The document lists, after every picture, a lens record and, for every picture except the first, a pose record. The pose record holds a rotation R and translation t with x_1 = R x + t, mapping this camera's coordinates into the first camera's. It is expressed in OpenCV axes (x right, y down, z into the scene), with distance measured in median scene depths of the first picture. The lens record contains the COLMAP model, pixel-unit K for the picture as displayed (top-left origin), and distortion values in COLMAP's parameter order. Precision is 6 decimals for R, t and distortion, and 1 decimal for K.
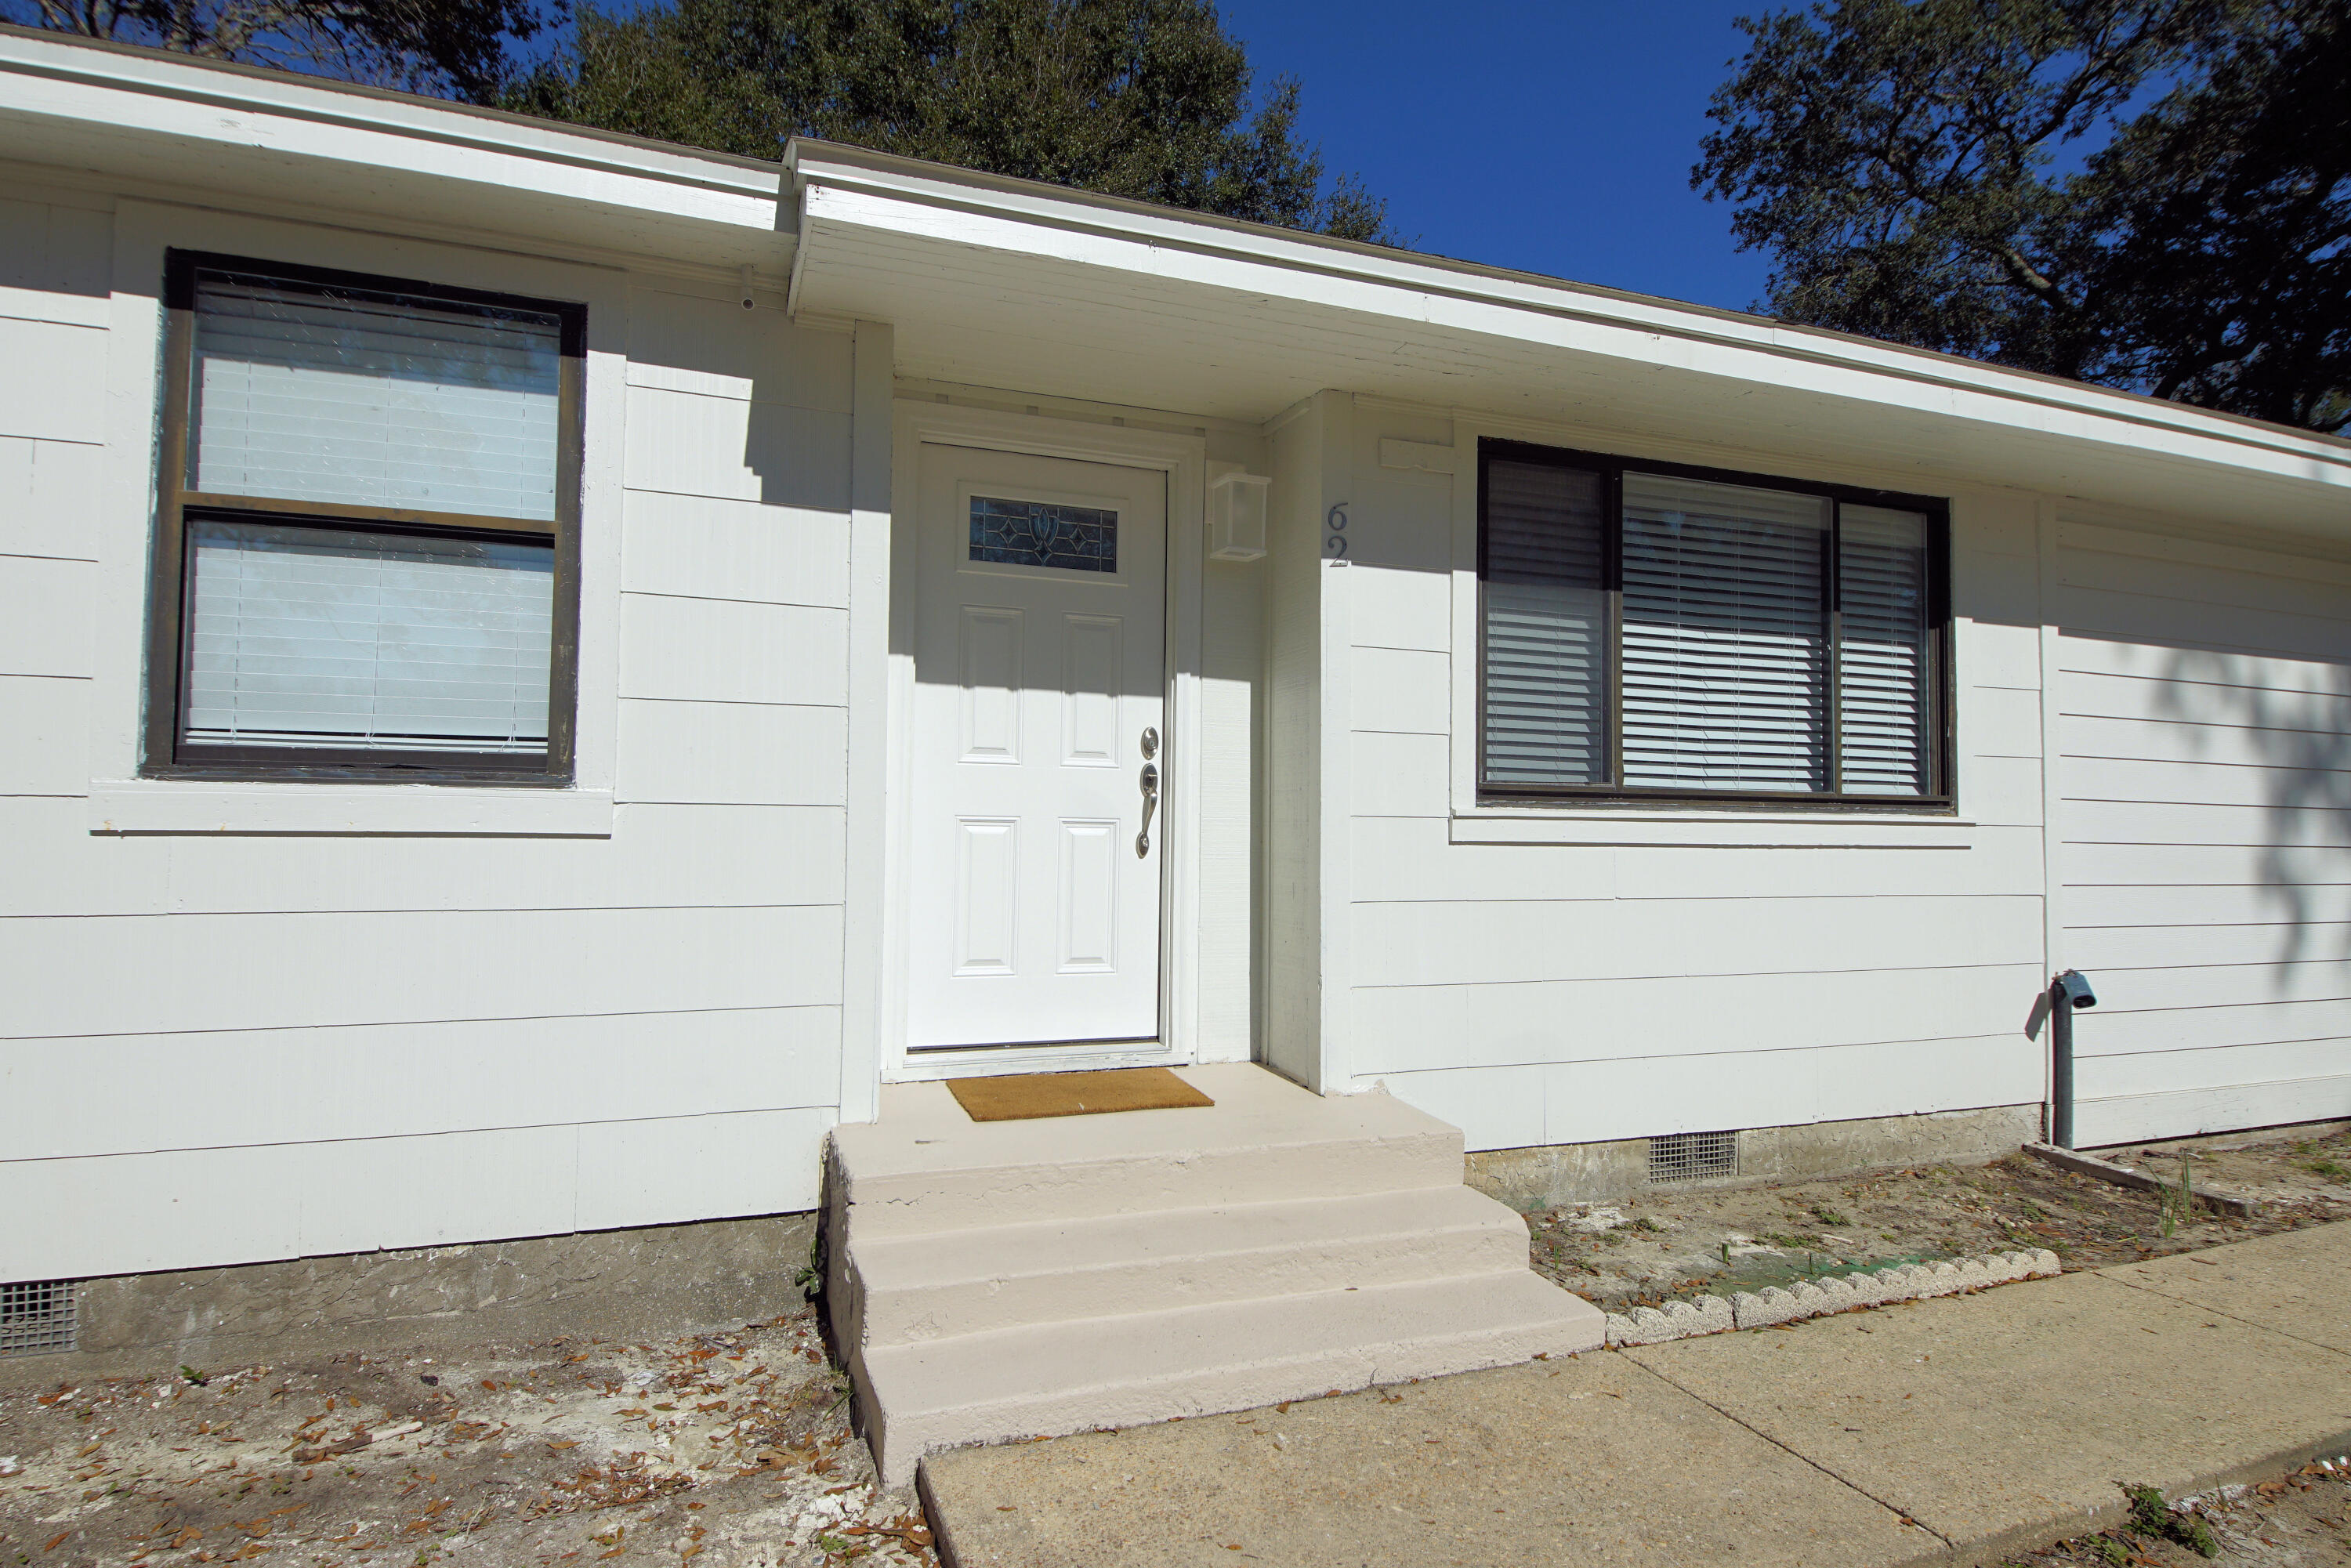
lens RADIAL K [[1208.3, 0, 1128.4], [0, 1208.3, 775.7], [0, 0, 1]] dist [0.077172, -0.034540]
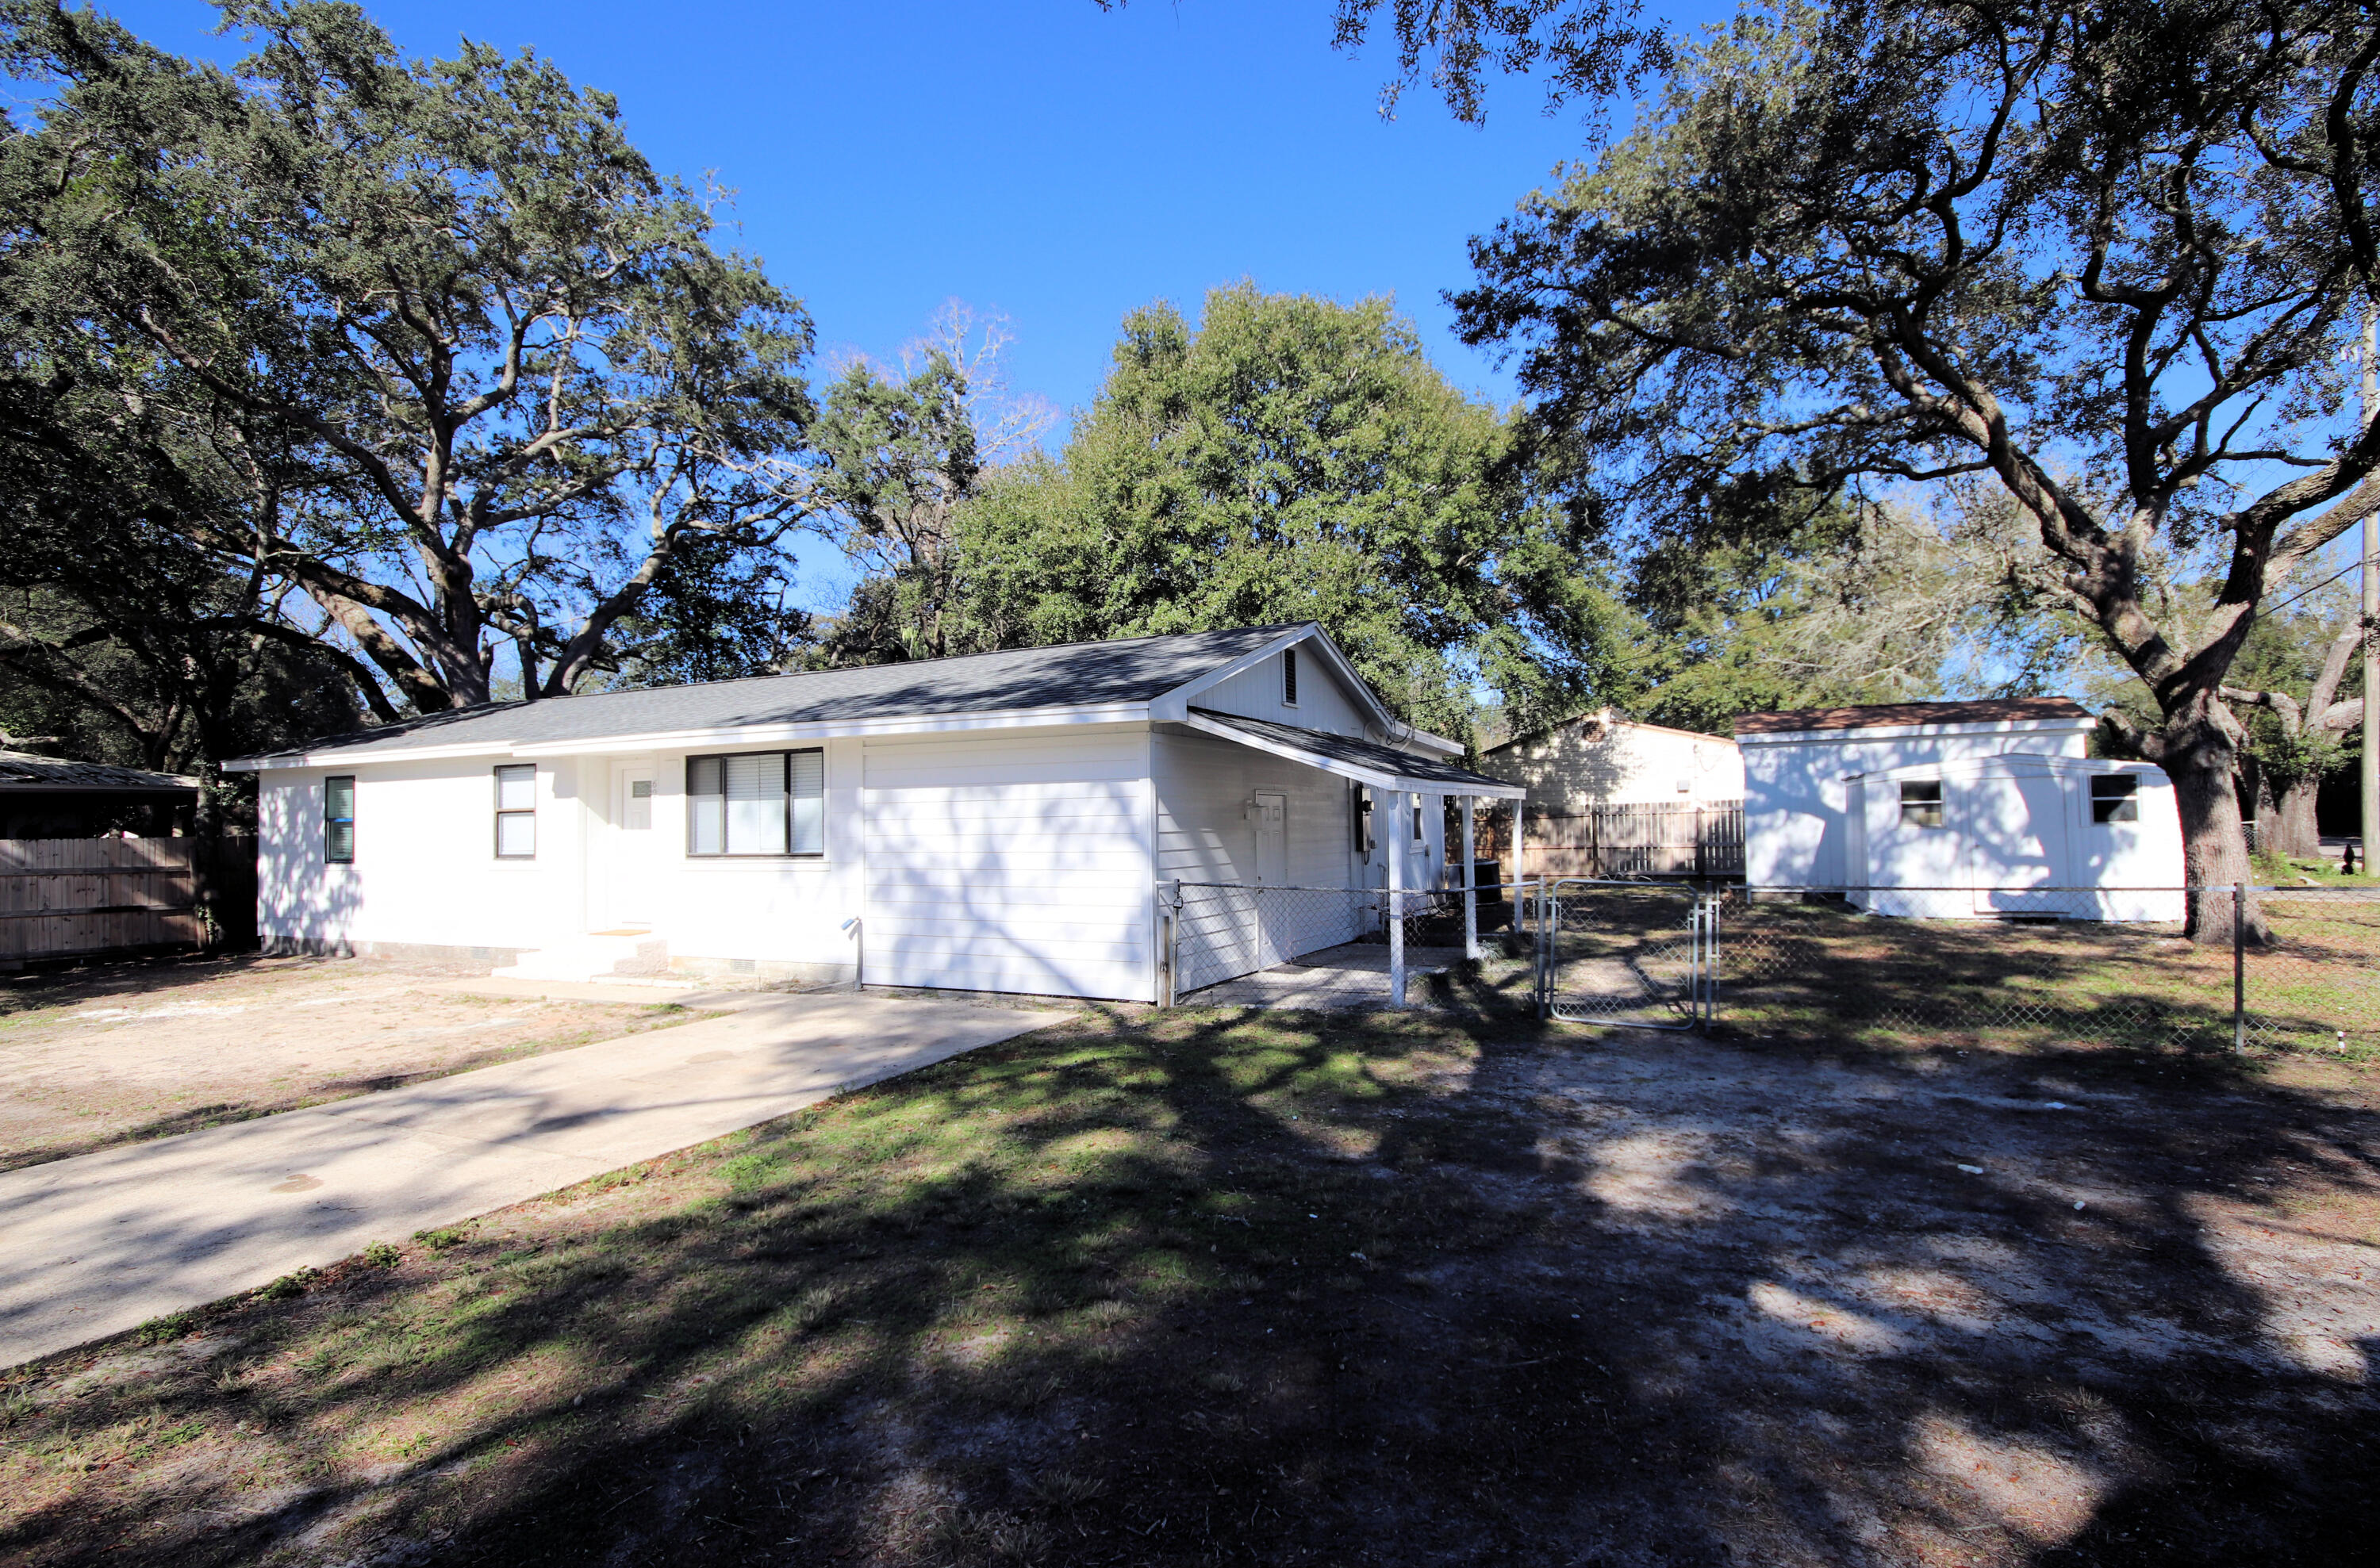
lens RADIAL K [[1157.8, 0, 1209.6], [0, 1157.8, 780.5], [0, 0, 1]] dist [0.001400, 0.000042]
pose [[0.707876, -0.054169, -0.704257, 3.743025], [0.054708, 0.998265, -0.021794, -0.049932], [0.704215, -0.023102, 0.709611, -0.307453]]
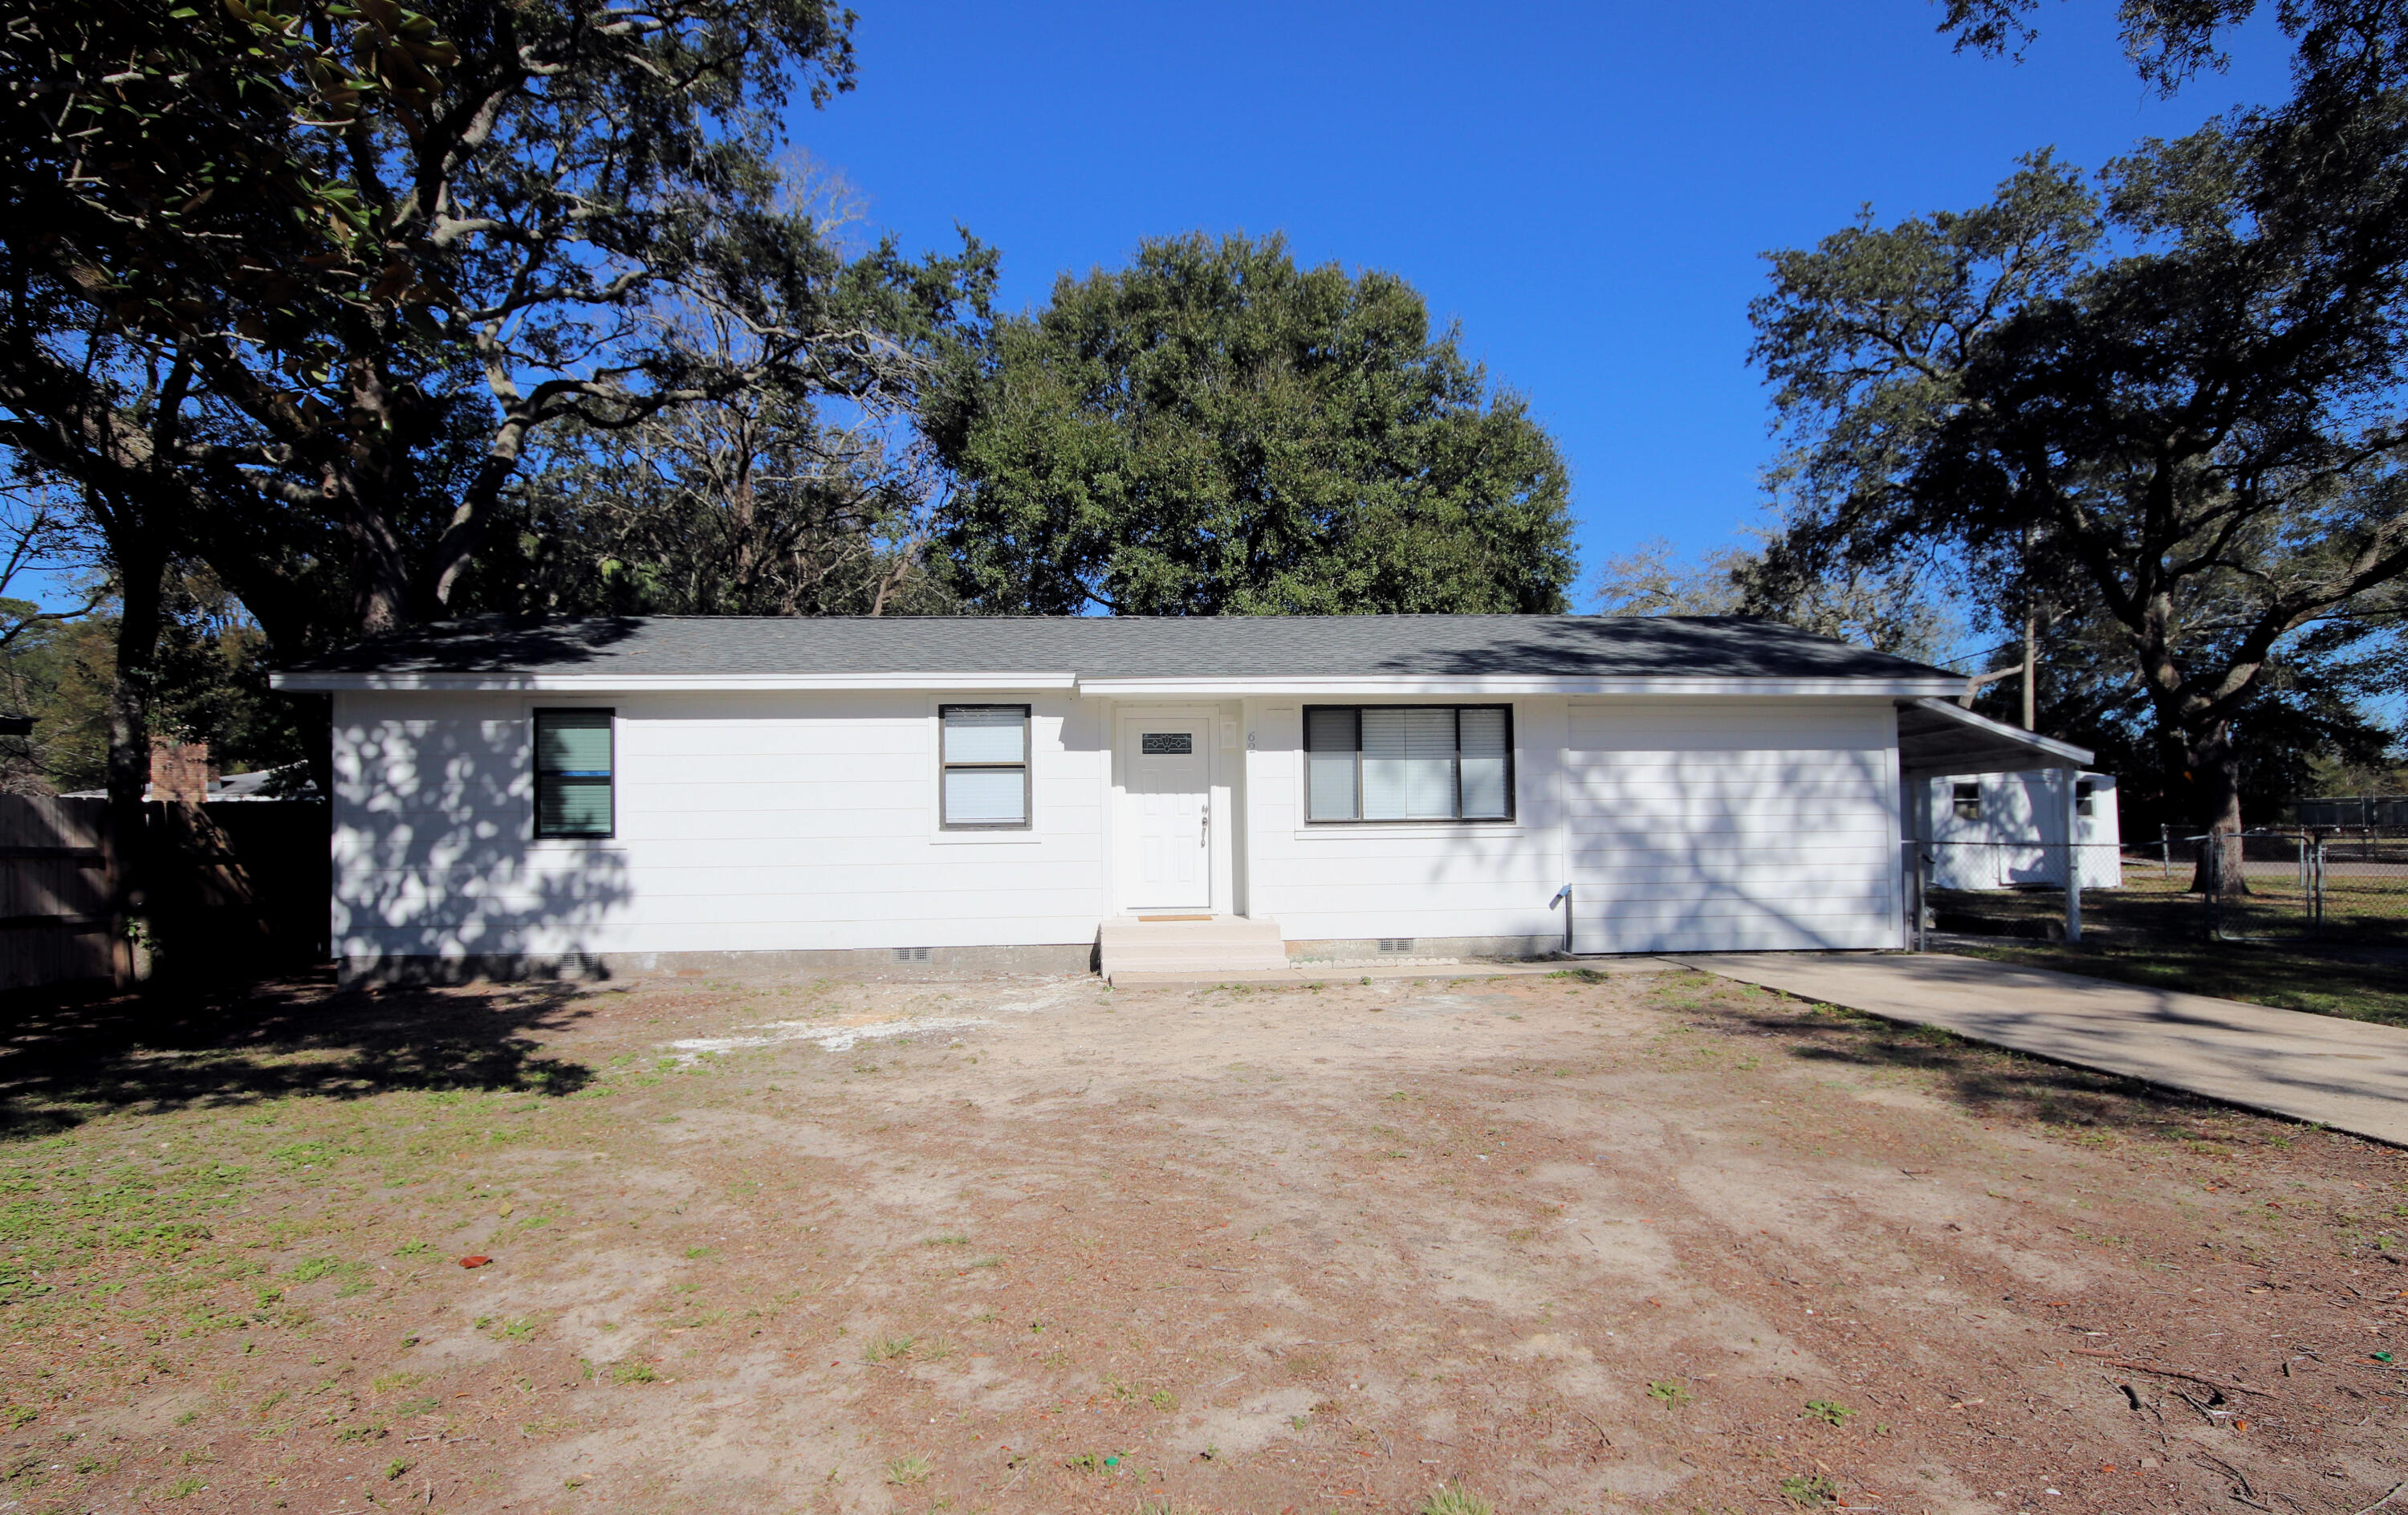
lens RADIAL K [[1309.7, 0, 1213.0], [0, 1309.7, 820.3], [0, 0, 1]] dist [0.006784, 0.000445]
pose [[0.968896, -0.031528, -0.245453, 0.863844], [0.036569, 0.999203, 0.016004, -0.052439], [0.244753, -0.024482, 0.969276, -2.210401]]
